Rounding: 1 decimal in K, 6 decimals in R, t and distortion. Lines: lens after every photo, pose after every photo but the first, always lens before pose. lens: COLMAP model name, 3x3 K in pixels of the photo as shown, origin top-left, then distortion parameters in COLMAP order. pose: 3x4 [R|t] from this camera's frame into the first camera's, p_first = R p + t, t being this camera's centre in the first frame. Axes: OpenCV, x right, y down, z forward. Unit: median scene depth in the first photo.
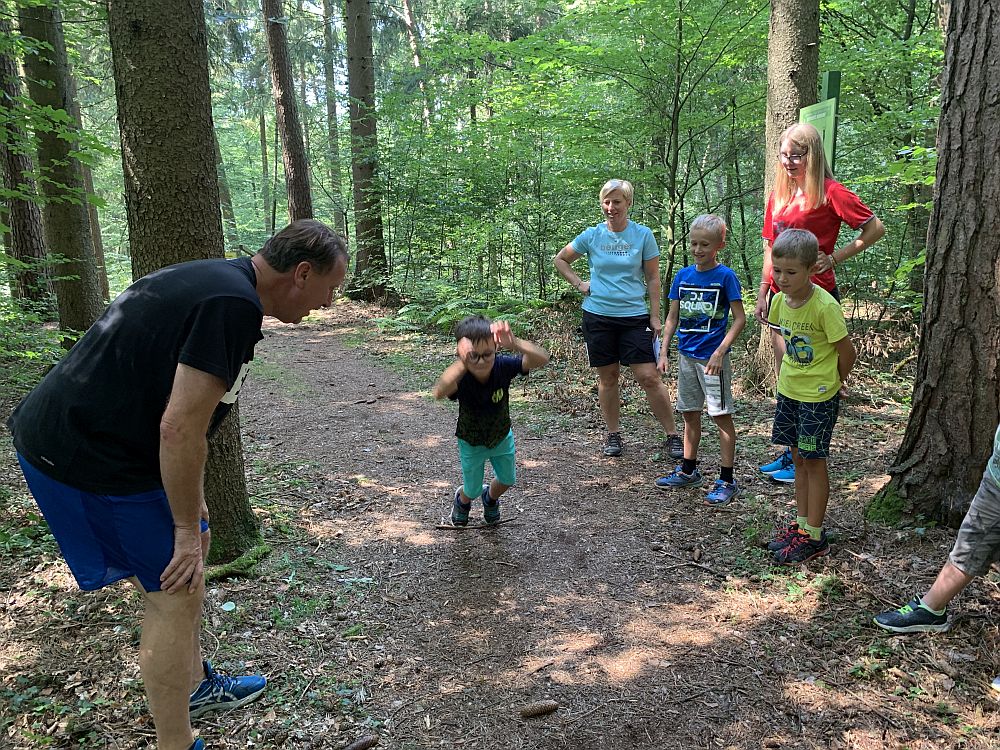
lens RADIAL K [[777.8, 0, 502.9], [0, 777.8, 361.5], [0, 0, 1]] dist [0.017468, -0.027013]
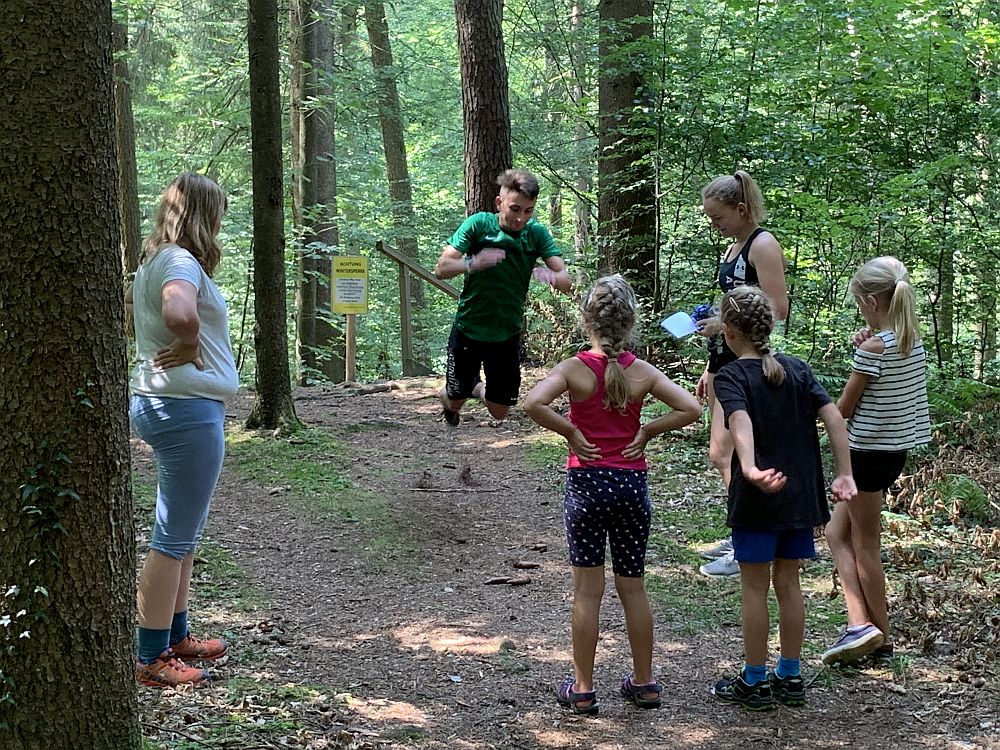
lens RADIAL K [[1799.6, 0, 472.3], [0, 1799.6, 337.3], [0, 0, 1]] dist [0.073629, 0.000000]
pose [[0.950810, 0.036105, -0.307663, 0.280973], [-0.064087, 0.994624, -0.081338, -0.013007], [0.303072, 0.097054, 0.948012, -0.147416]]
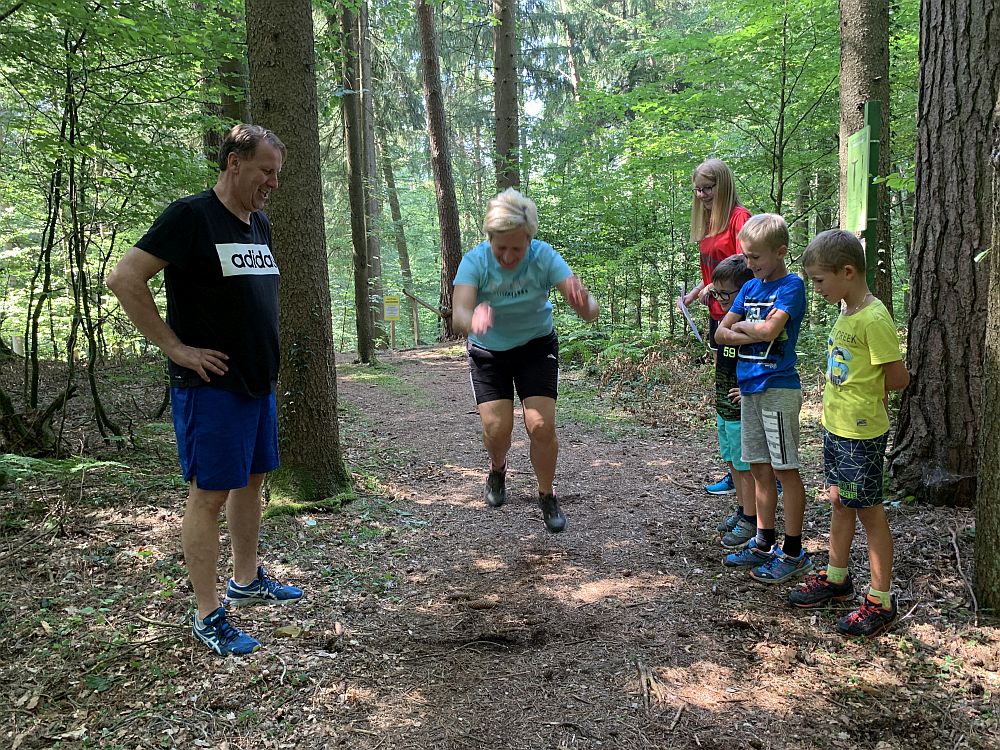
lens RADIAL K [[777.8, 0, 490.1], [0, 777.8, 360.1], [0, 0, 1]] dist [0.017468, -0.027013]
pose [[0.971128, 0.012676, -0.238222, 0.229112], [-0.028859, 0.997496, -0.064568, 0.098419], [0.236807, 0.069579, 0.969062, -0.208163]]
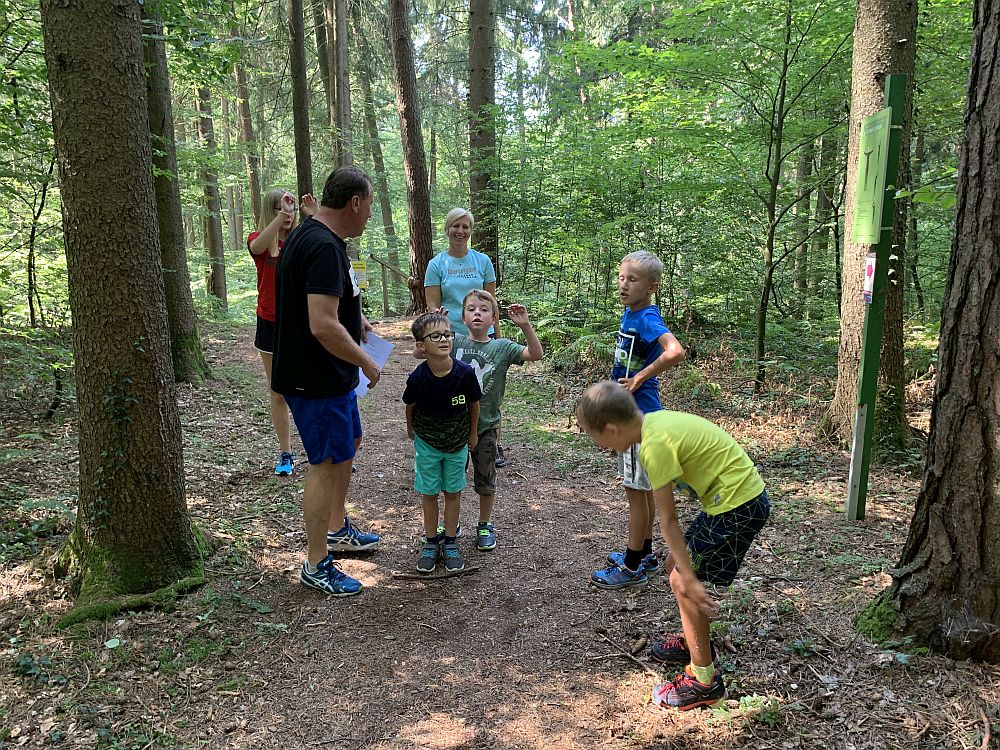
lens RADIAL K [[777.8, 0, 491.6], [0, 777.8, 364.8], [0, 0, 1]] dist [0.017468, -0.027013]
pose [[0.972063, 0.051120, -0.229084, 0.284223], [-0.051652, 0.998658, 0.003678, -0.058623], [0.228965, 0.008257, 0.973400, 0.126670]]
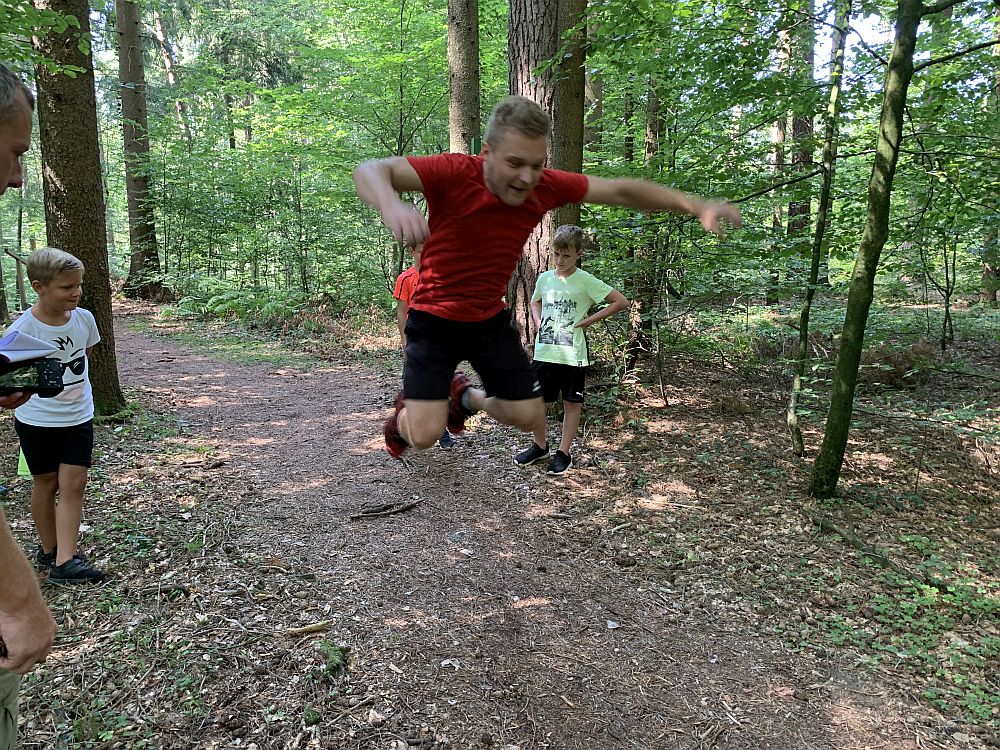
lens RADIAL K [[777.8, 0, 498.0], [0, 777.8, 364.7], [0, 0, 1]] dist [0.017468, -0.027013]
pose [[0.957070, -0.023976, 0.288865, -0.041943], [0.030659, 0.999356, -0.018632, 0.206453], [-0.288233, 0.026689, 0.957188, -0.834470]]
